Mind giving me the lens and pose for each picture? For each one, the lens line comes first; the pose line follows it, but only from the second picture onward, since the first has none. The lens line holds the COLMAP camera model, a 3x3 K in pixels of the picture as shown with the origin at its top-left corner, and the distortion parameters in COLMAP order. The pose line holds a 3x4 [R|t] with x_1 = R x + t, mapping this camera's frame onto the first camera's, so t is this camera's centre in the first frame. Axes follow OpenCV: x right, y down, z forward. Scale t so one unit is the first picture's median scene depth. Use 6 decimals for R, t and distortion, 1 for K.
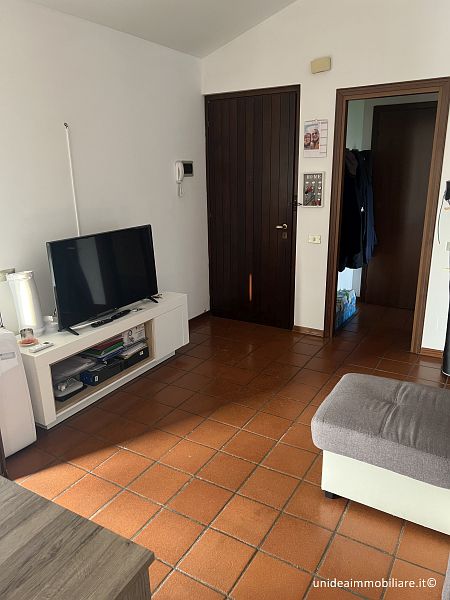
lens RADIAL K [[450.1, 0, 222.8], [0, 450.1, 299.7], [0, 0, 1]] dist [0.035901, -0.028508]
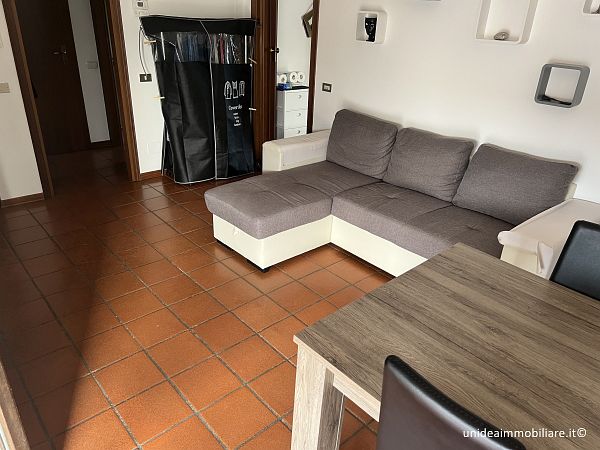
lens RADIAL K [[450.1, 0, 296.0], [0, 450.1, 224.4], [0, 0, 1]] dist [0.035901, -0.028508]
pose [[0.295213, -0.385593, 0.874167, -0.807096], [0.220578, 0.917733, 0.330319, -0.110882], [-0.929621, 0.095307, 0.355980, 0.400784]]
